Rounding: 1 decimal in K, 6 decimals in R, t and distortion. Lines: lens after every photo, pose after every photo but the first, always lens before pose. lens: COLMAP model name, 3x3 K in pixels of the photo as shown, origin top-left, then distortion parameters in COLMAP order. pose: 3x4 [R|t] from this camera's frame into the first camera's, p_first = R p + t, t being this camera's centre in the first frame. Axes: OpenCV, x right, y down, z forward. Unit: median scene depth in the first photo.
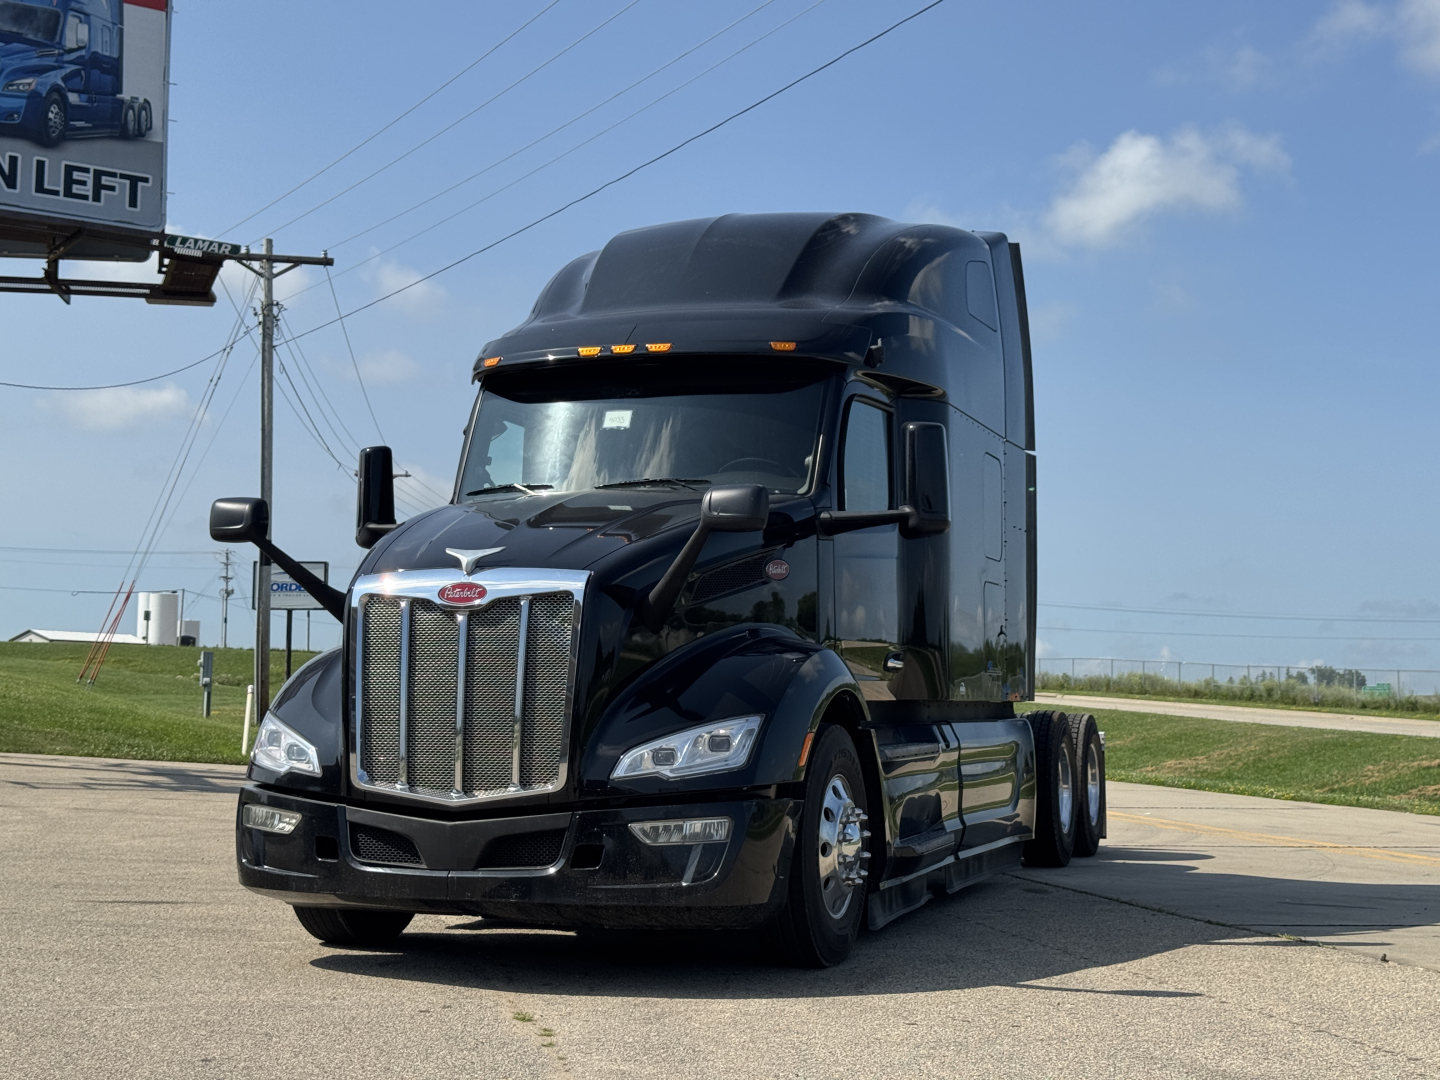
lens RADIAL K [[2080.3, 0, 720.0], [0, 2080.3, 540.0], [0, 0, 1]] dist [0.200997, -0.003732]
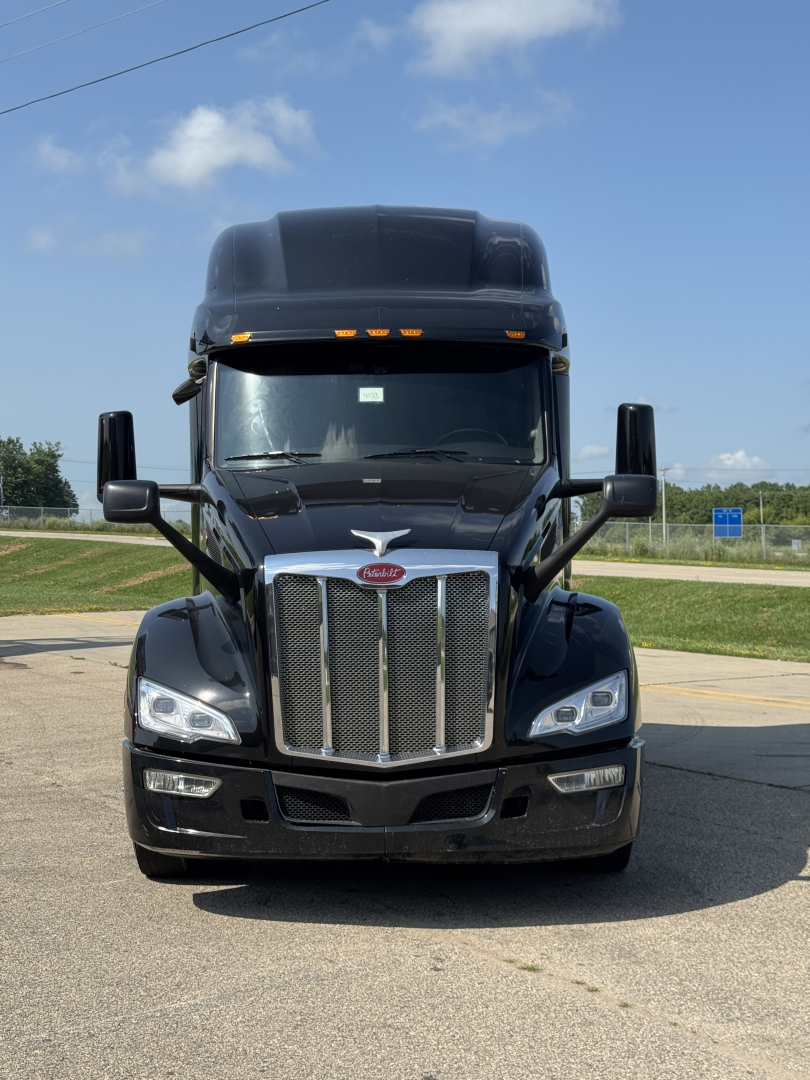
lens RADIAL K [[1560.2, 0, 405.0], [0, 1560.2, 512.3], [0, 0, 1]] dist [0.200997, -0.003732]
pose [[0.938194, -0.014377, 0.345812, -0.392837], [-0.009188, 0.997750, 0.066410, -0.060810], [-0.345988, -0.065483, 0.935951, 0.228721]]
